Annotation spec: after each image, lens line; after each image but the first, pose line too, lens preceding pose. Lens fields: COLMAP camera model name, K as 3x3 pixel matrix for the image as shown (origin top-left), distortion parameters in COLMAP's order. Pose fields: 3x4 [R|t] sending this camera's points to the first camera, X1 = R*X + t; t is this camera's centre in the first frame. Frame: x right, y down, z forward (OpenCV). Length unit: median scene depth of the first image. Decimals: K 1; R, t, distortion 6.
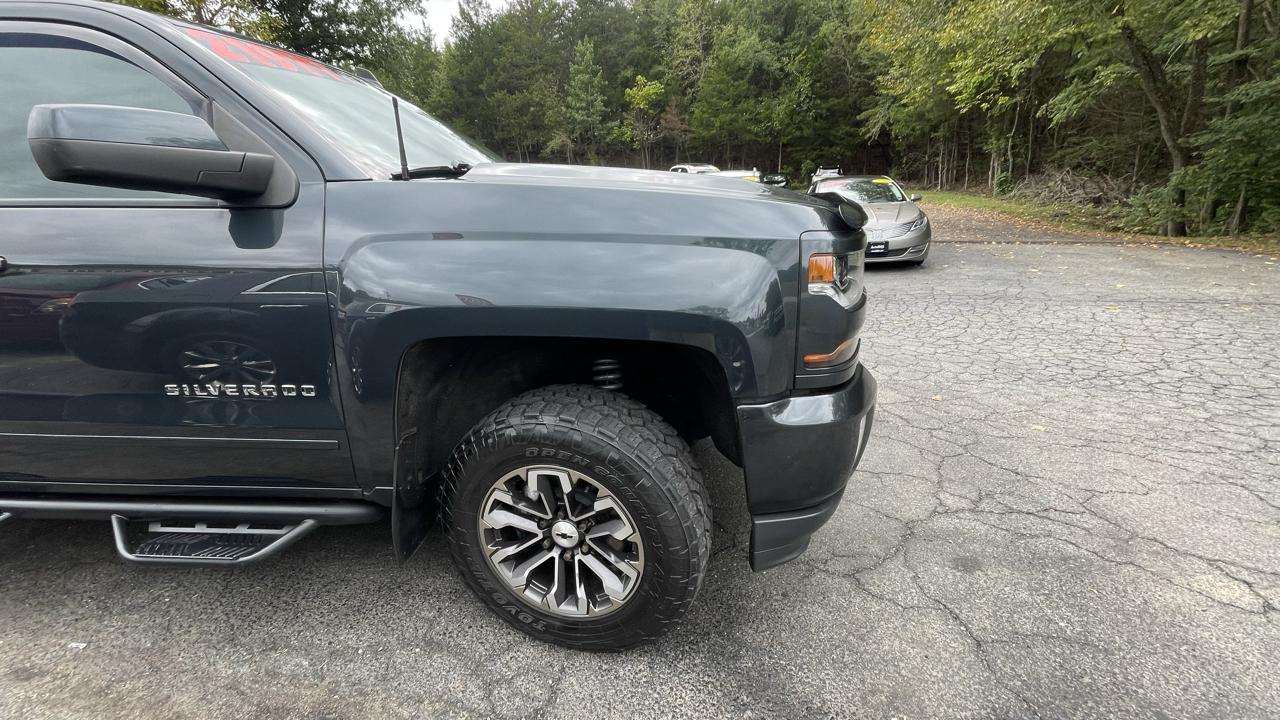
lens RADIAL K [[516.3, 0, 643.7], [0, 516.3, 360.5], [0, 0, 1]] dist [-0.001278, -0.001098]
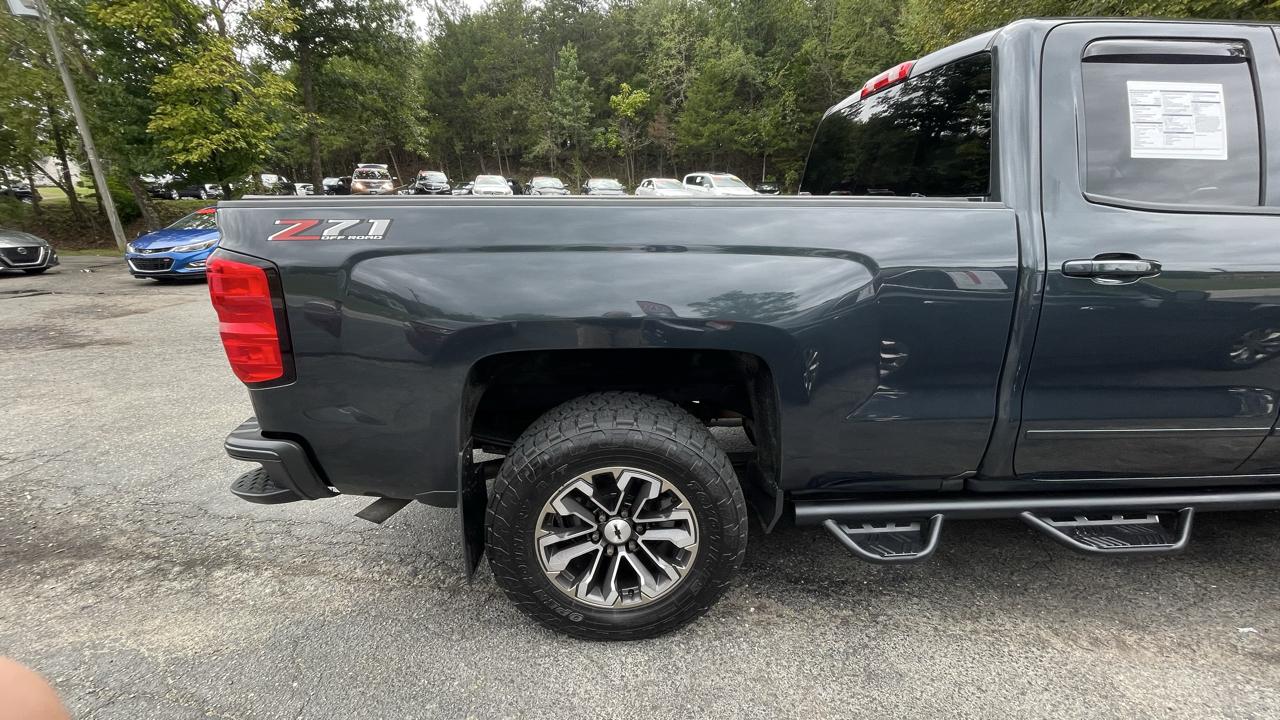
lens RADIAL K [[516.3, 0, 643.5], [0, 516.3, 361.1], [0, 0, 1]] dist [-0.001278, -0.001098]
pose [[0.993945, -0.018258, 0.108354, -0.103338], [0.019412, 0.999765, -0.009611, -0.000428], [-0.108153, 0.011656, 0.994066, 0.003429]]
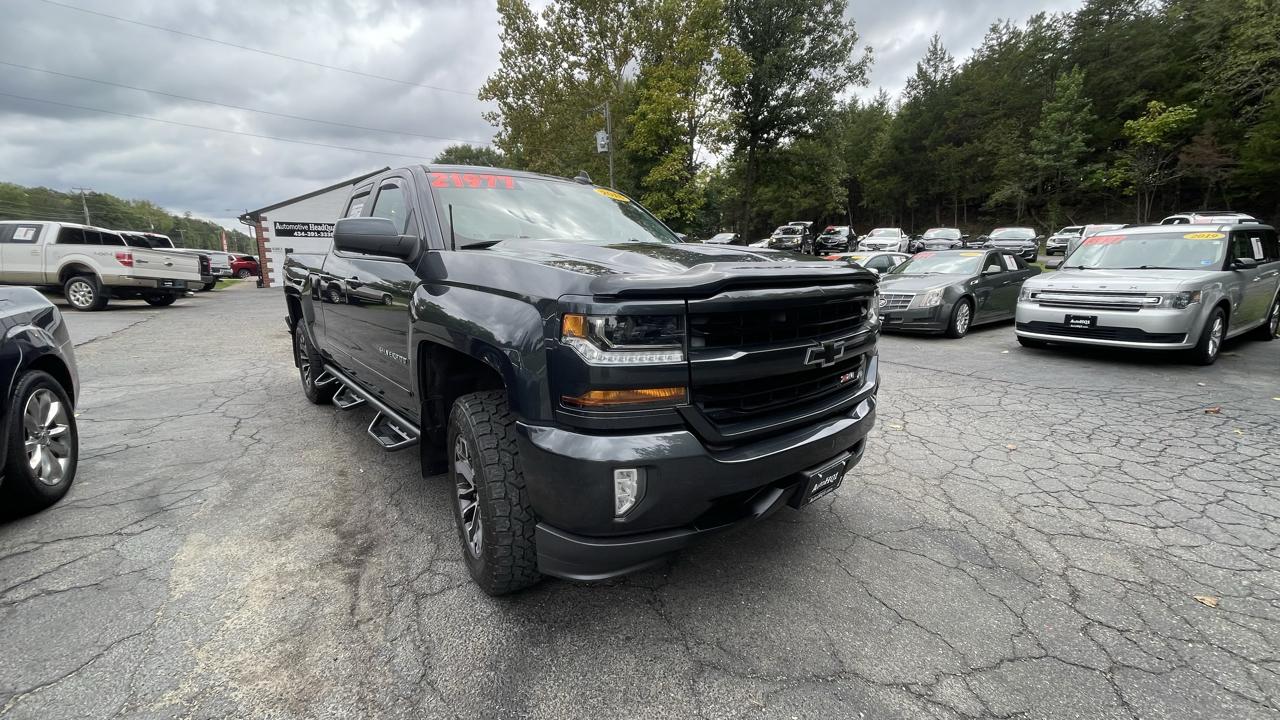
lens RADIAL K [[516.3, 0, 638.8], [0, 516.3, 363.4], [0, 0, 1]] dist [-0.001278, -0.001098]
pose [[0.708930, 0.160458, -0.686784, 0.041276], [-0.225012, 0.974345, -0.004625, -0.003736], [0.668422, 0.157814, 0.726847, 0.007976]]
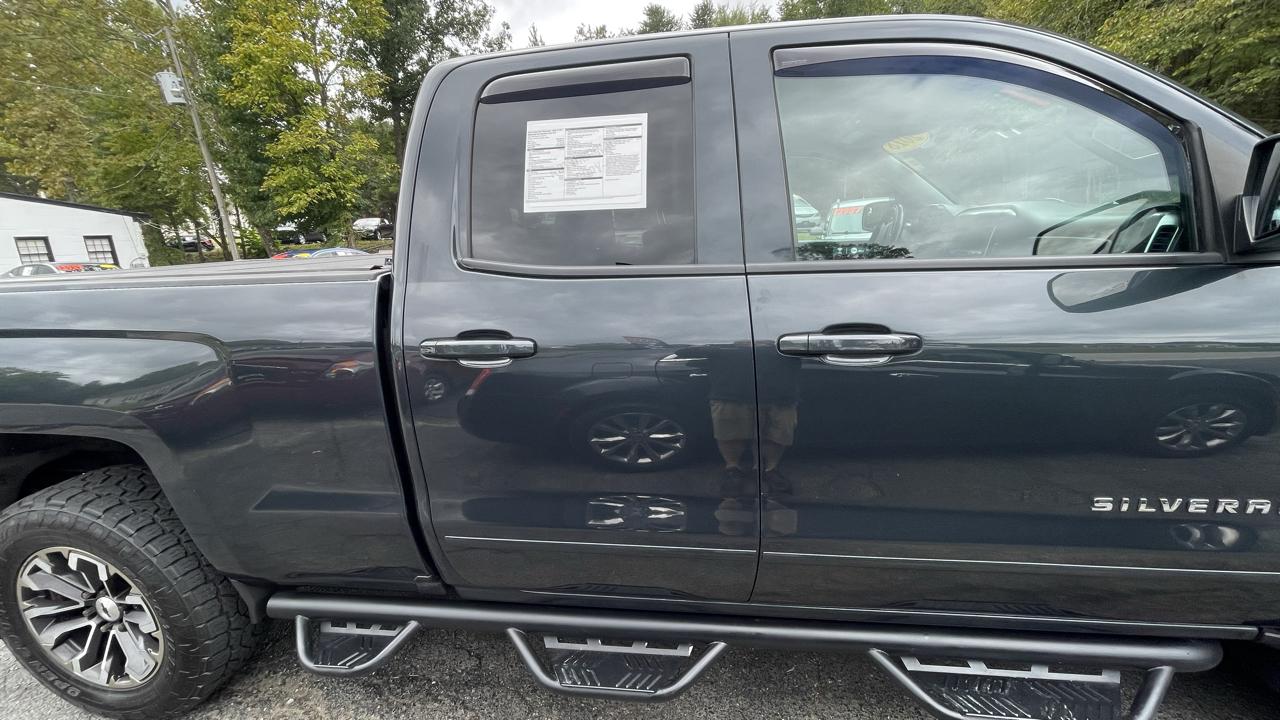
lens RADIAL K [[516.3, 0, 642.3], [0, 516.3, 361.8], [0, 0, 1]] dist [-0.001278, -0.001098]
pose [[0.996788, -0.015376, -0.078595, -0.054462], [0.011197, 0.998514, -0.053332, -0.004204], [0.079298, 0.052281, 0.995479, 0.006776]]
